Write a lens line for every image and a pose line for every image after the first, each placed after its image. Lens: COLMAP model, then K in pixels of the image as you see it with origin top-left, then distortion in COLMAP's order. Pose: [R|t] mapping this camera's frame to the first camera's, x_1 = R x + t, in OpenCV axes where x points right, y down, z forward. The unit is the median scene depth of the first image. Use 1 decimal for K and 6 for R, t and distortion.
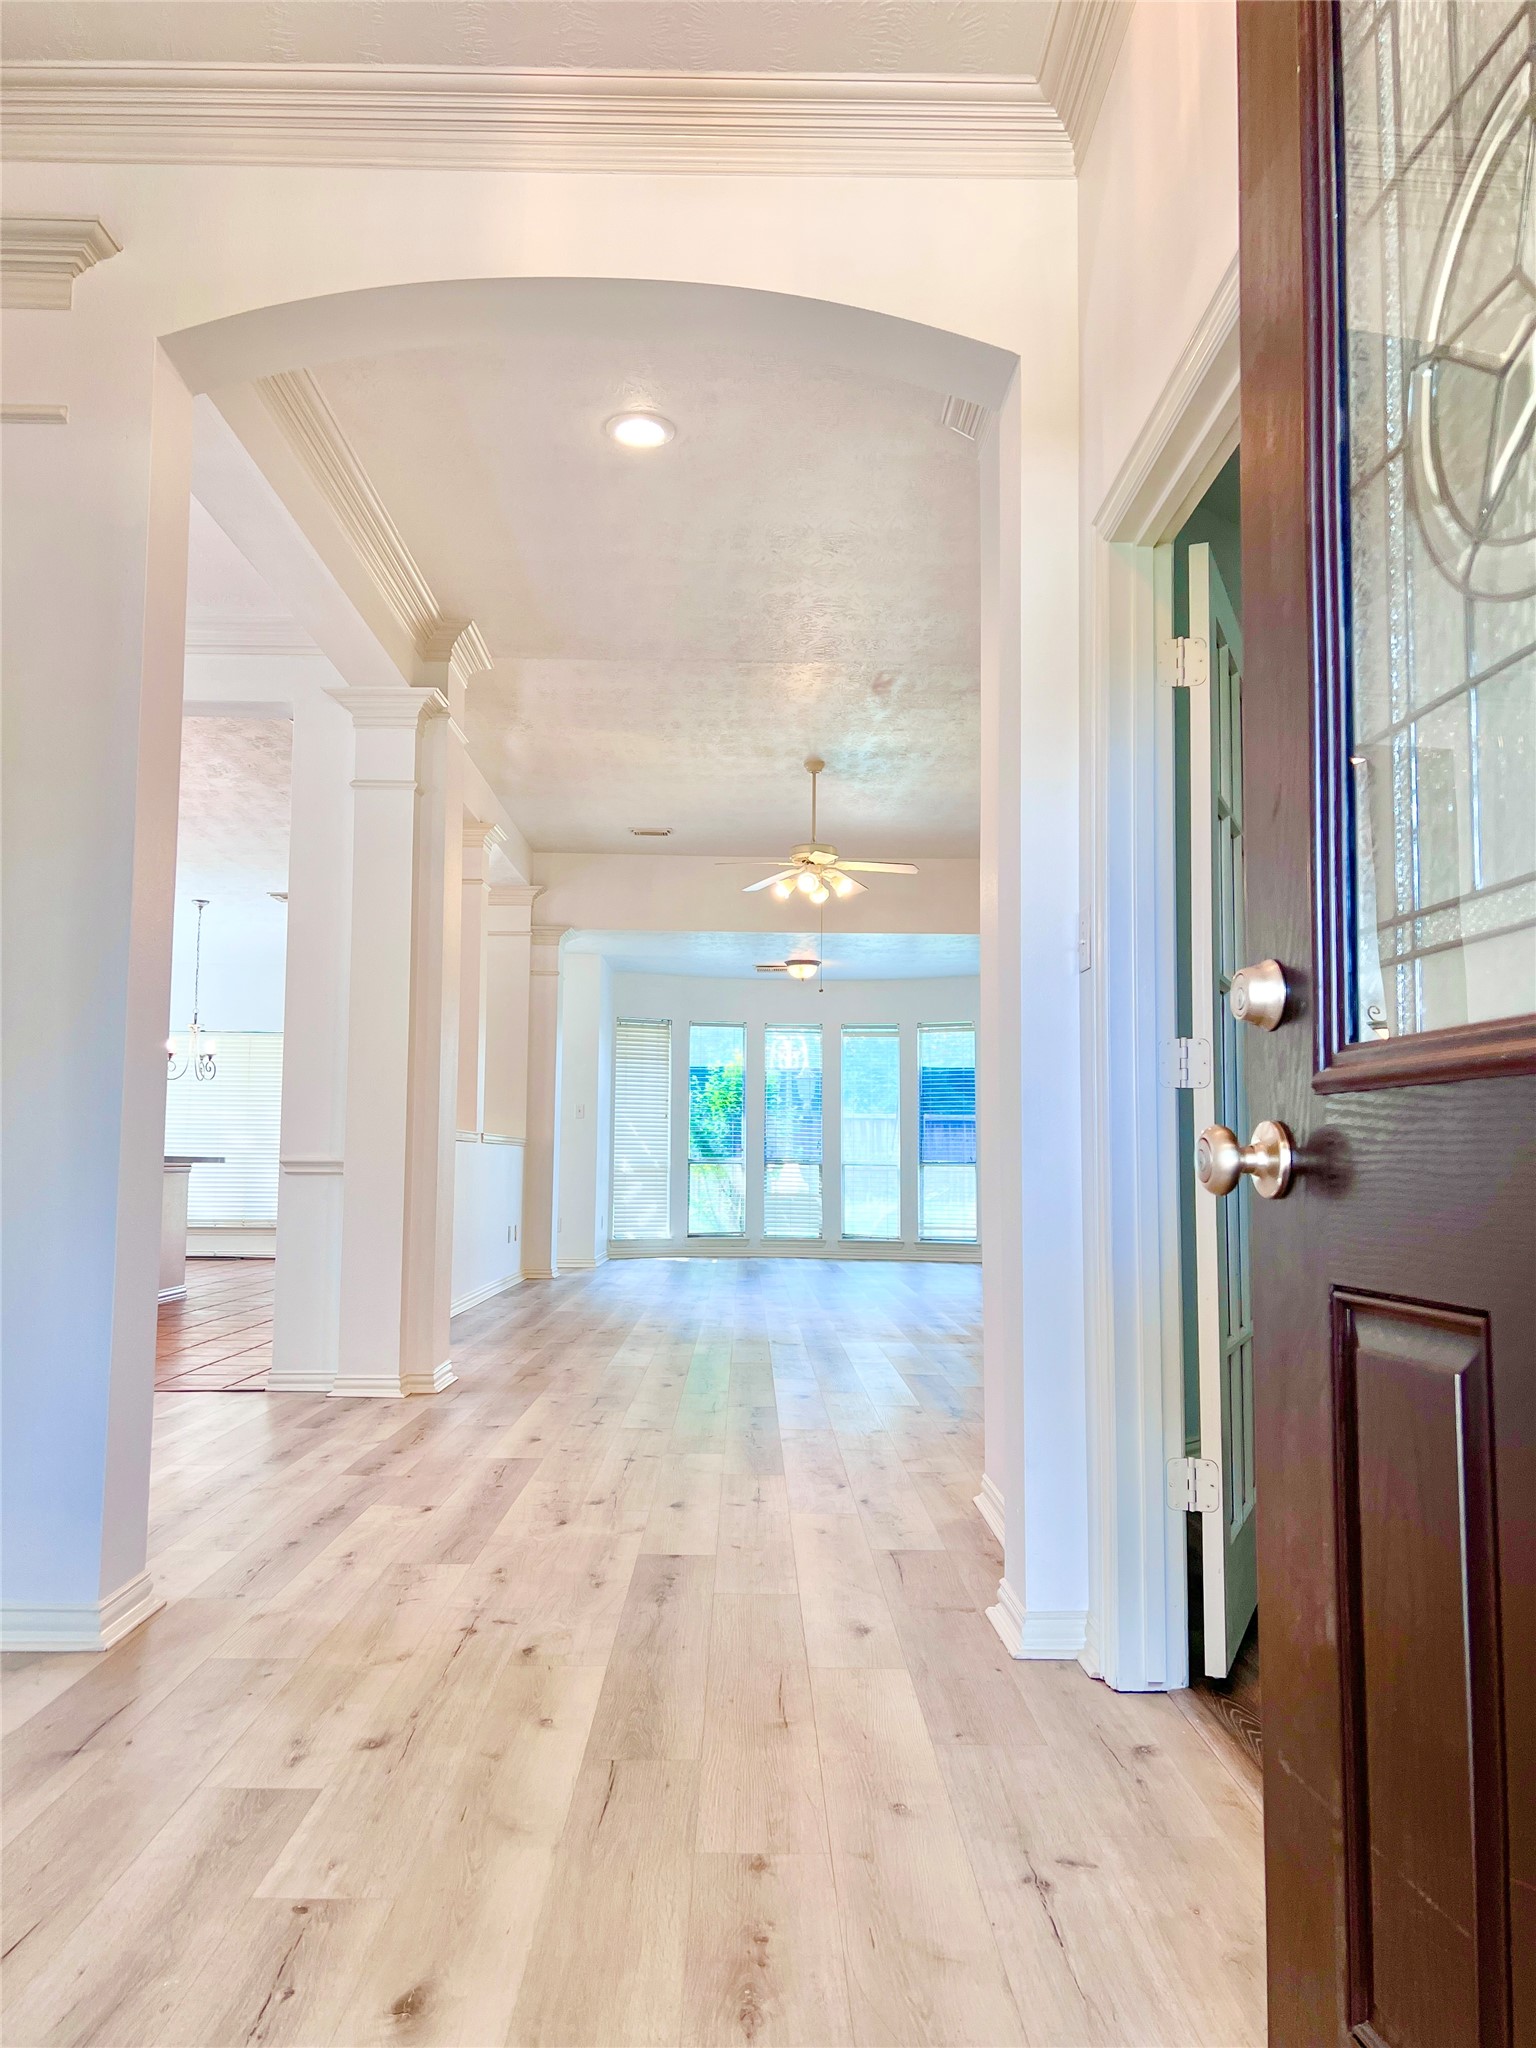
lens RADIAL K [[1536.5, 0, 777.0], [0, 1536.5, 1033.1], [0, 0, 1]] dist [0.068485, -0.077763]
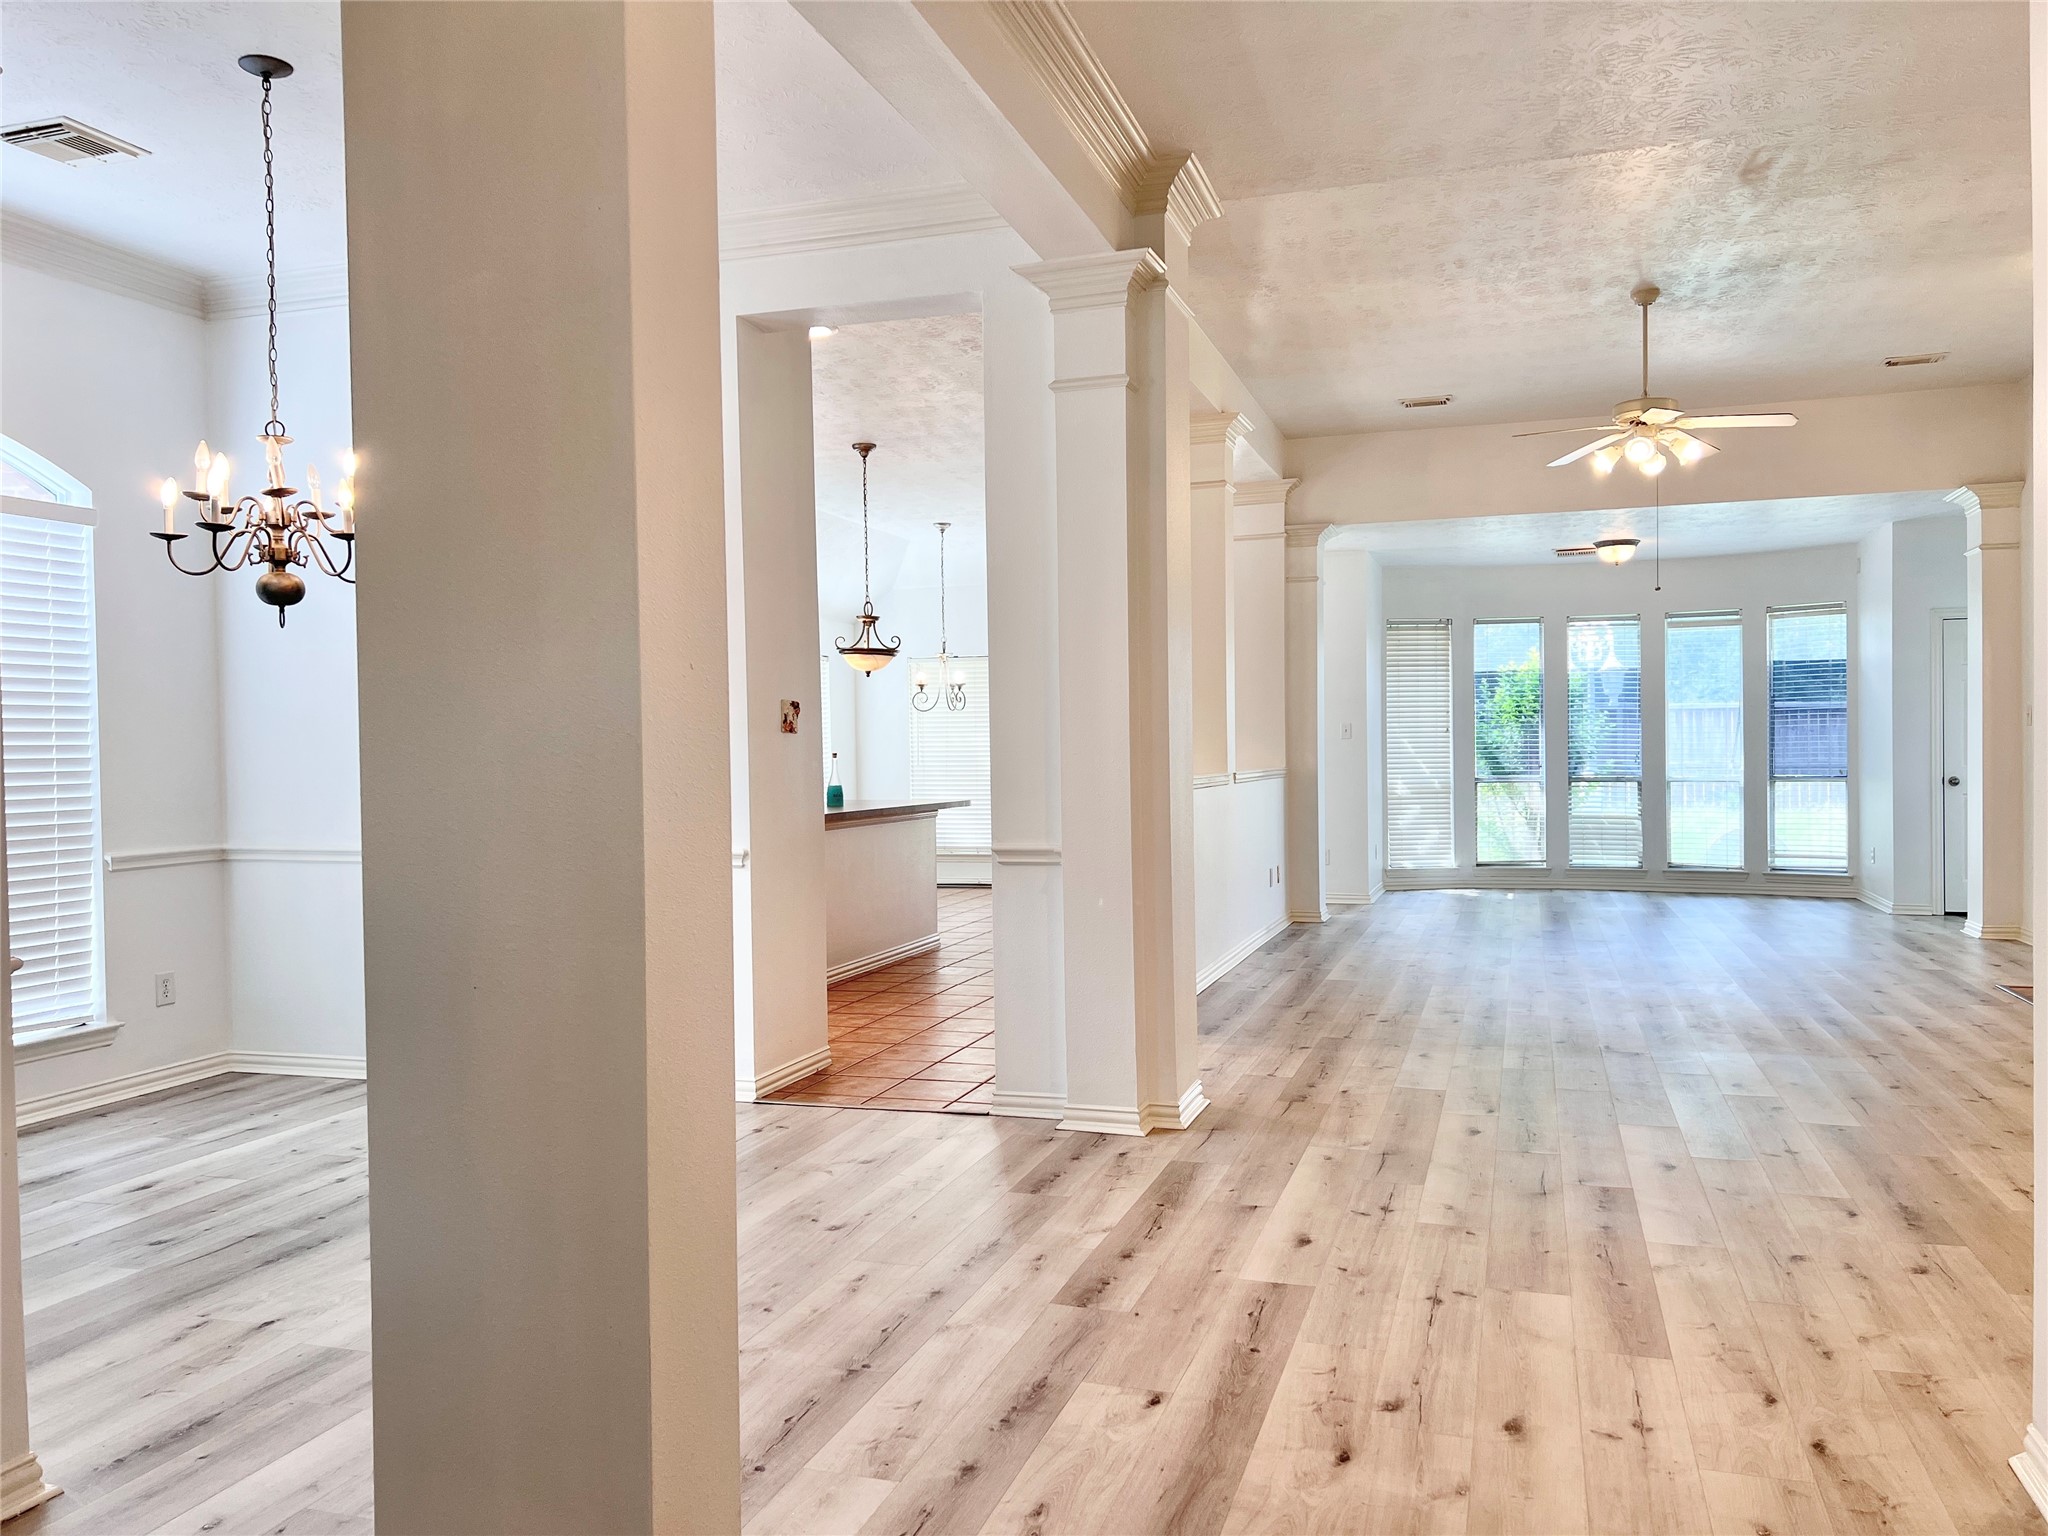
lens RADIAL K [[1536.5, 0, 1031.5], [0, 1536.5, 781.4], [0, 0, 1]] dist [0.068485, -0.077763]
pose [[0.945800, -0.014029, -0.324447, -0.017485], [0.048470, 0.993974, 0.098315, -0.023318], [0.321112, -0.108712, 0.940781, 0.141564]]
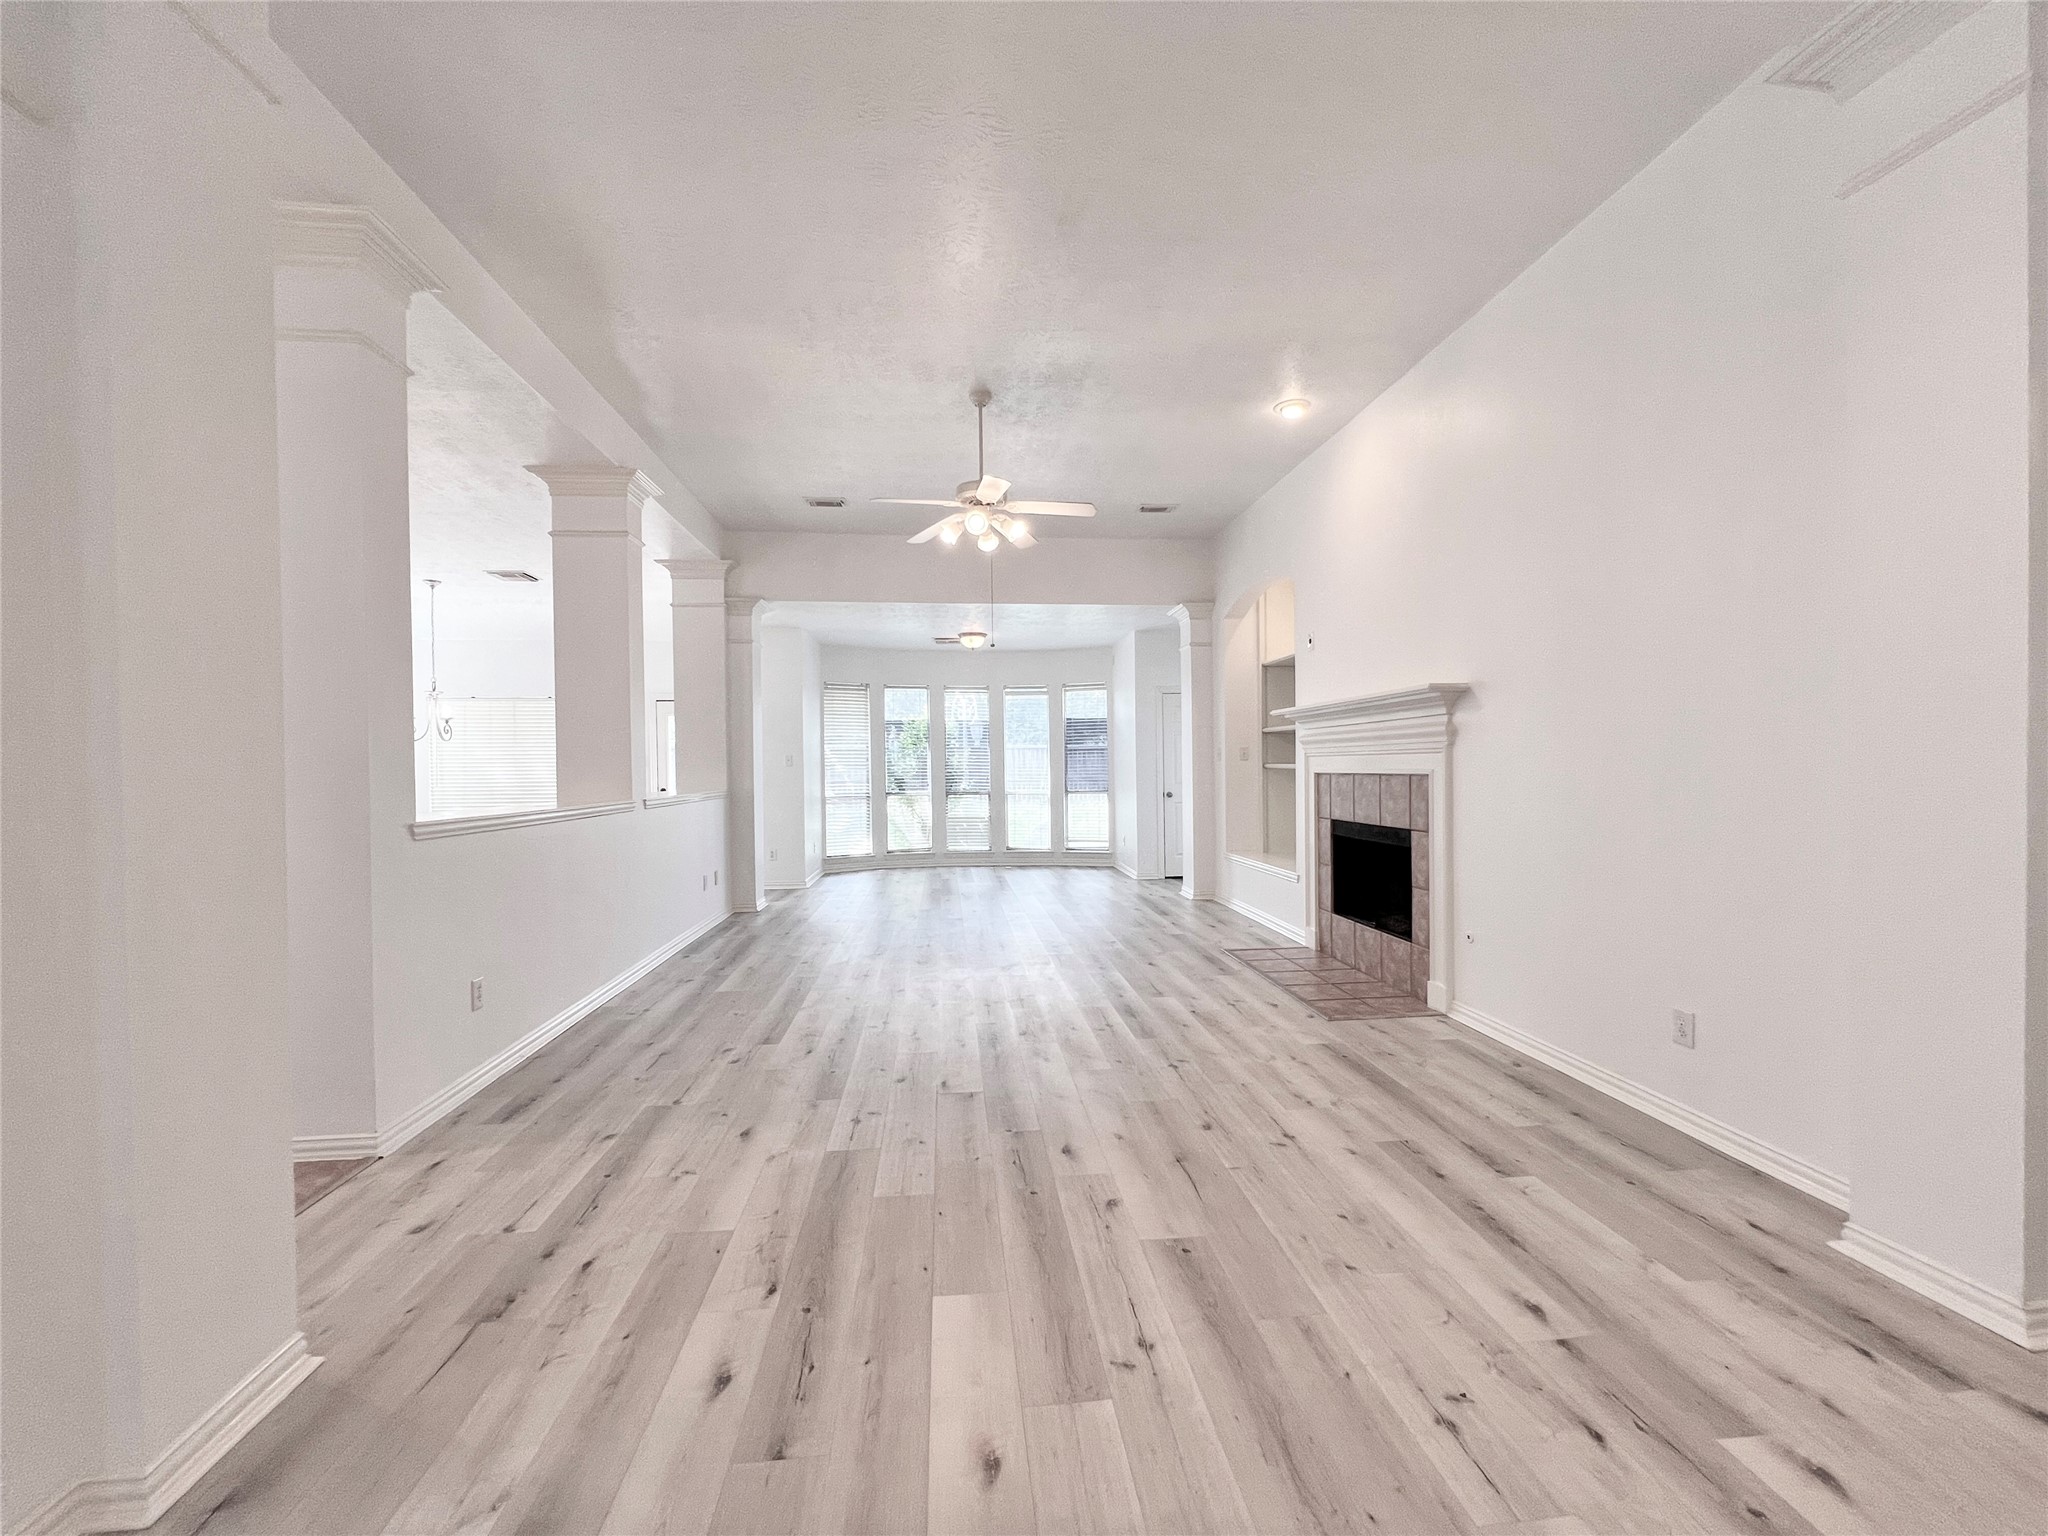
lens RADIAL K [[821.9, 0, 1023.5], [0, 821.9, 772.1], [0, 0, 1]] dist [-0.000714, 0.000260]
pose [[0.996948, -0.020039, 0.075453, 0.008399], [0.012806, 0.995381, 0.095151, 0.001593], [-0.077012, -0.093894, 0.992599, 0.494200]]
